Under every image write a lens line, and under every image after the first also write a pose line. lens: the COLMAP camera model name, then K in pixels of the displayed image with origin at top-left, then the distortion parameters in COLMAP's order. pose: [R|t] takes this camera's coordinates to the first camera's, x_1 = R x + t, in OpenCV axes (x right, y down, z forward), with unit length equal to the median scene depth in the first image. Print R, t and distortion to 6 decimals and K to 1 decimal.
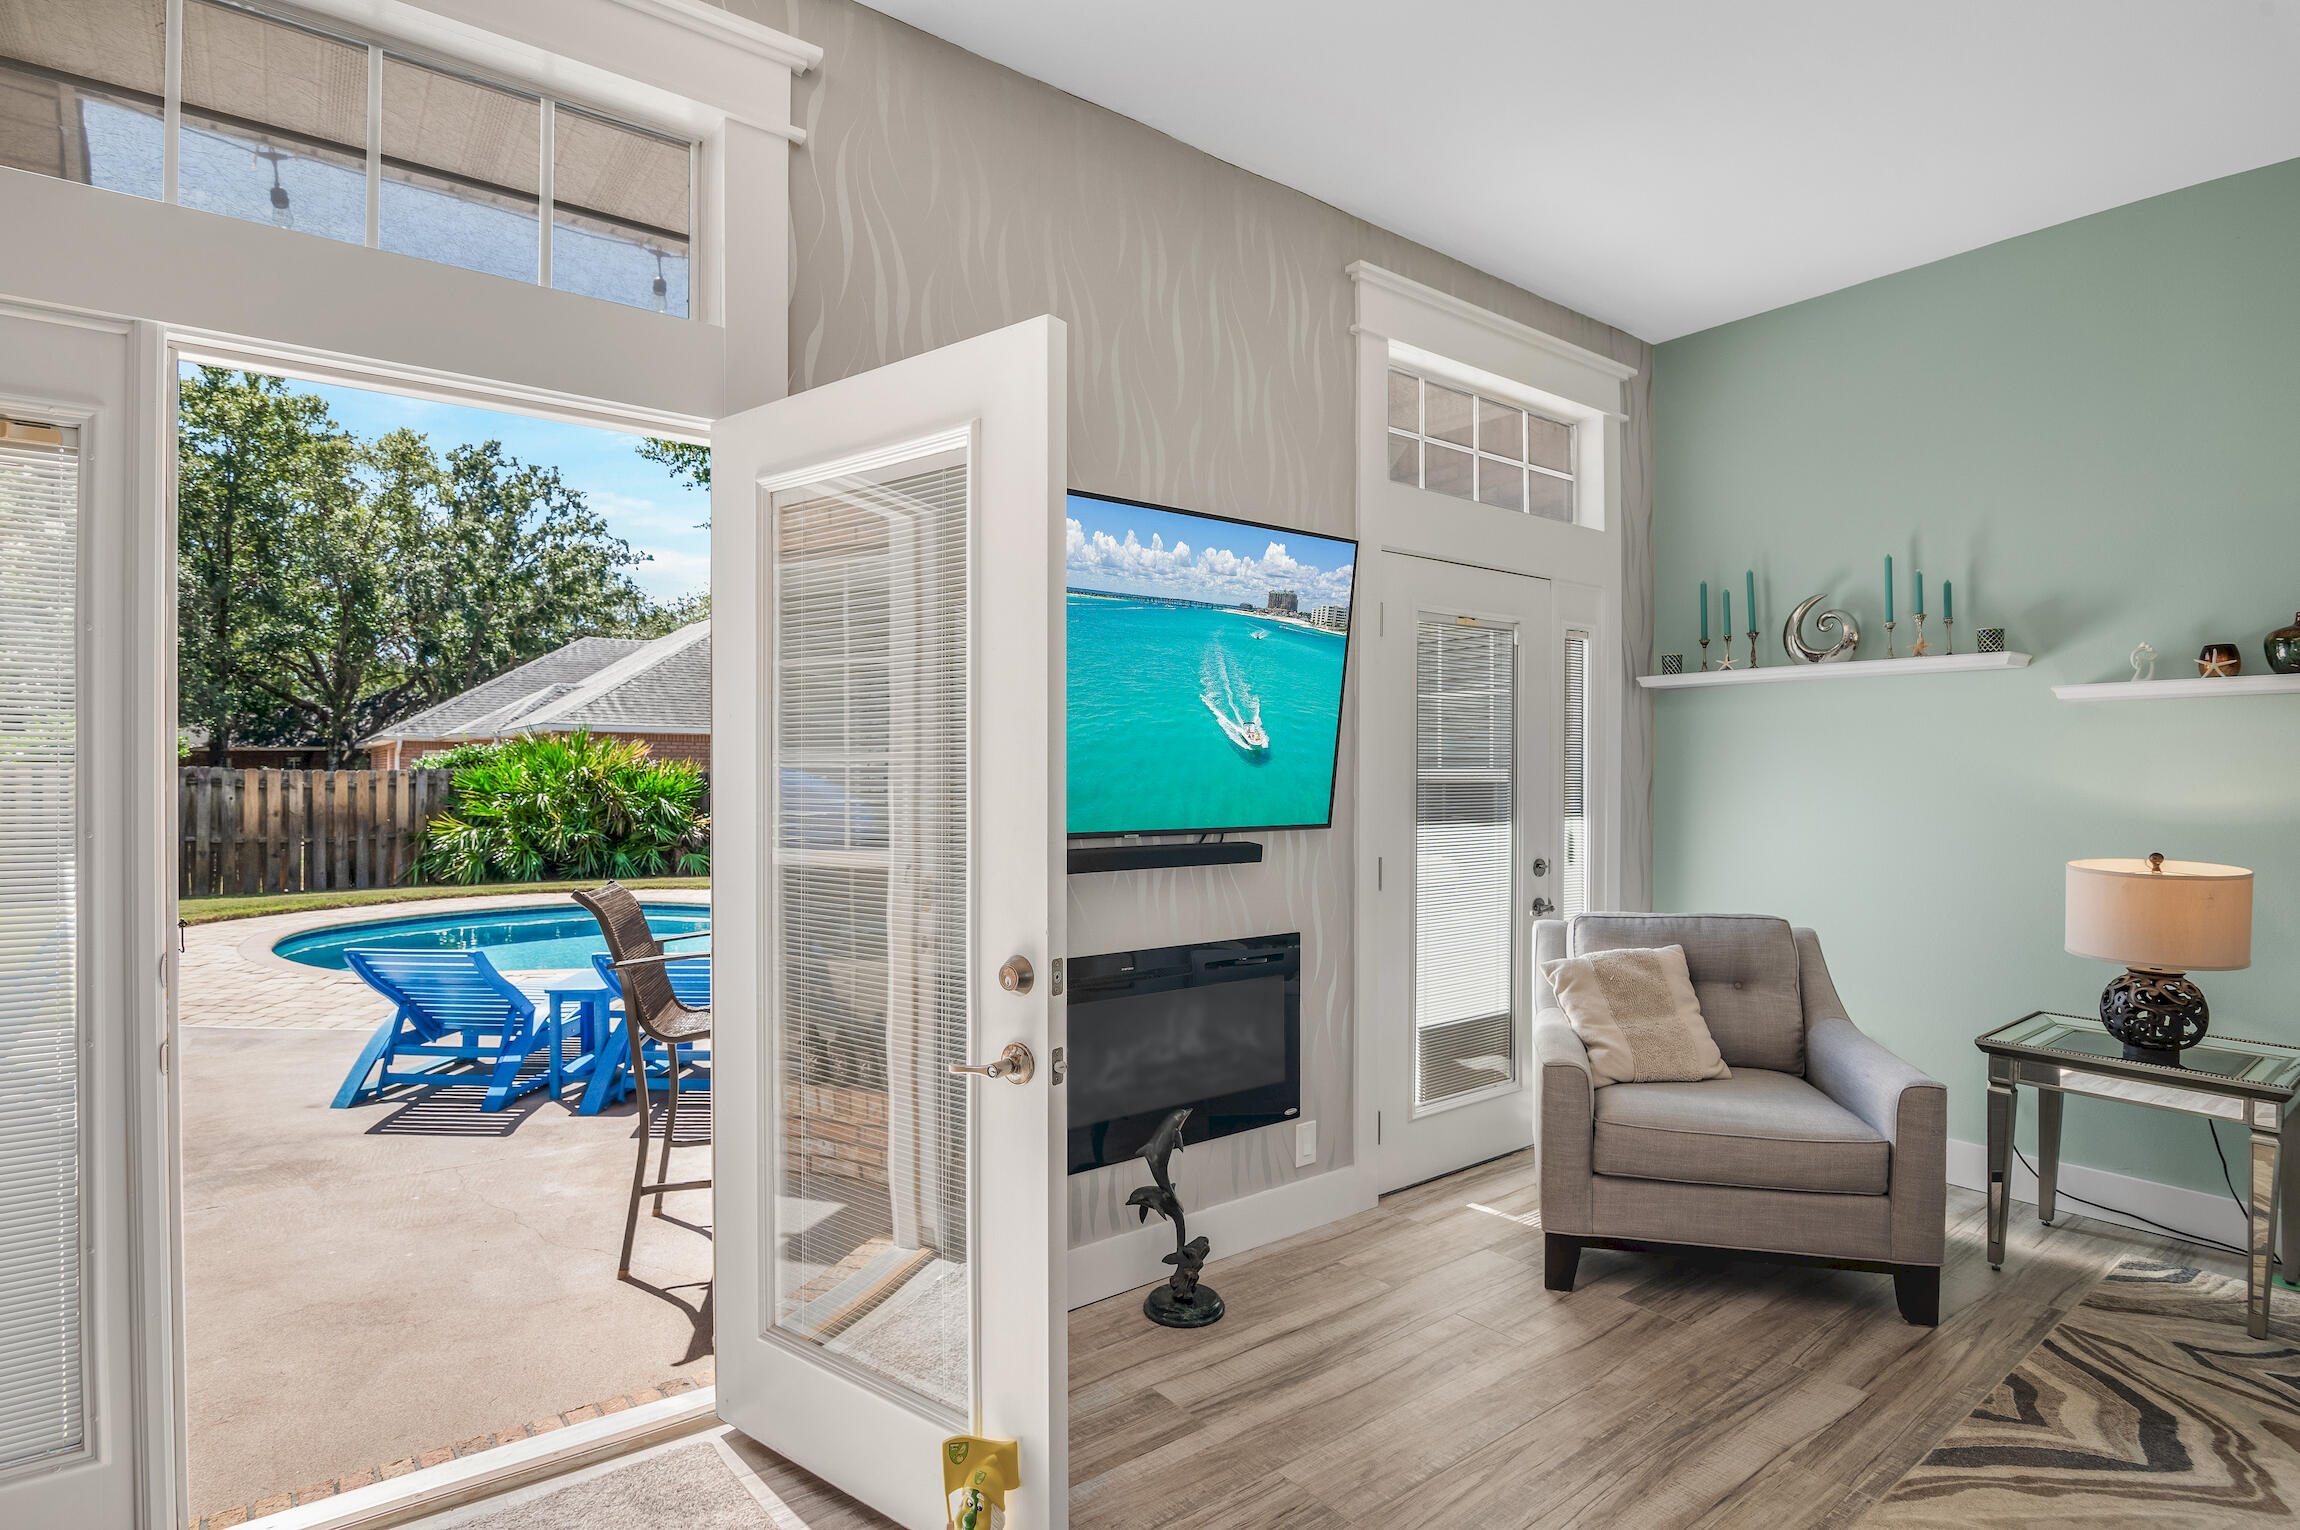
lens RADIAL K [[1188.0, 0, 1148.8], [0, 1188.0, 770.0], [0, 0, 1]] dist [-0.006429, -0.000124]
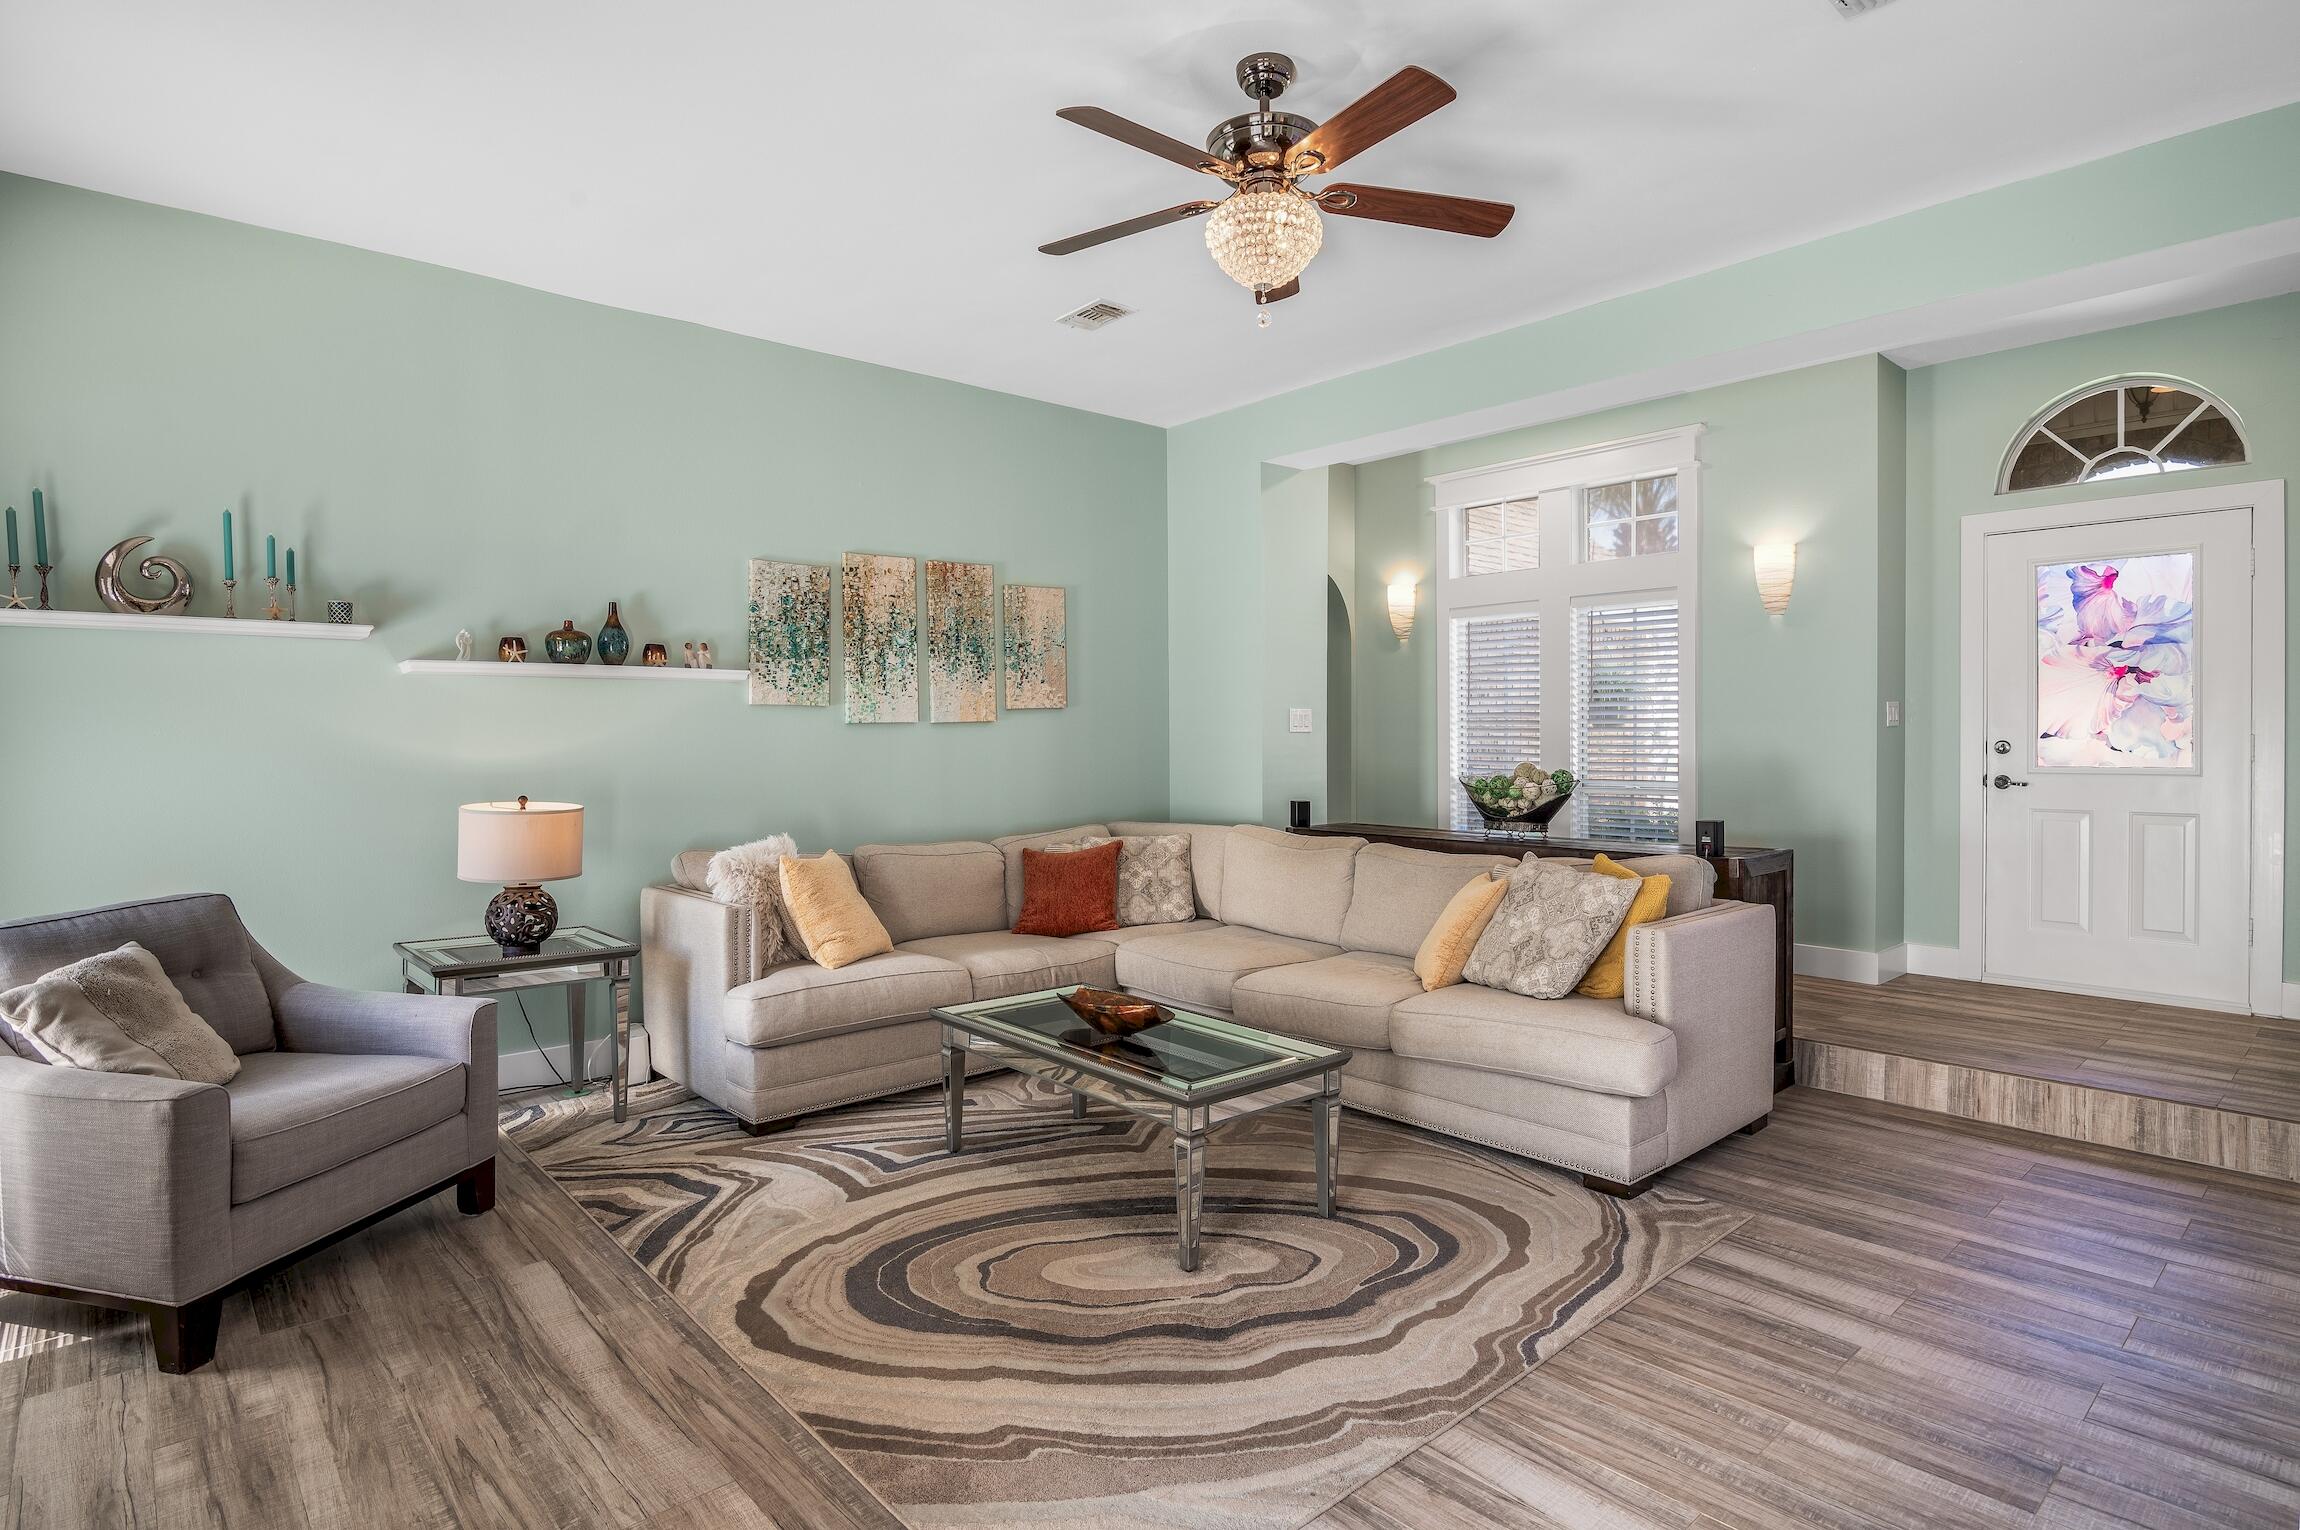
lens RADIAL K [[1188.0, 0, 1153.1], [0, 1188.0, 766.4], [0, 0, 1]] dist [-0.006429, -0.000124]
pose [[-0.063810, -0.024688, 0.997657, -0.507881], [0.005163, 0.999672, 0.025068, 0.009173], [-0.997949, 0.006751, -0.063662, 0.404051]]
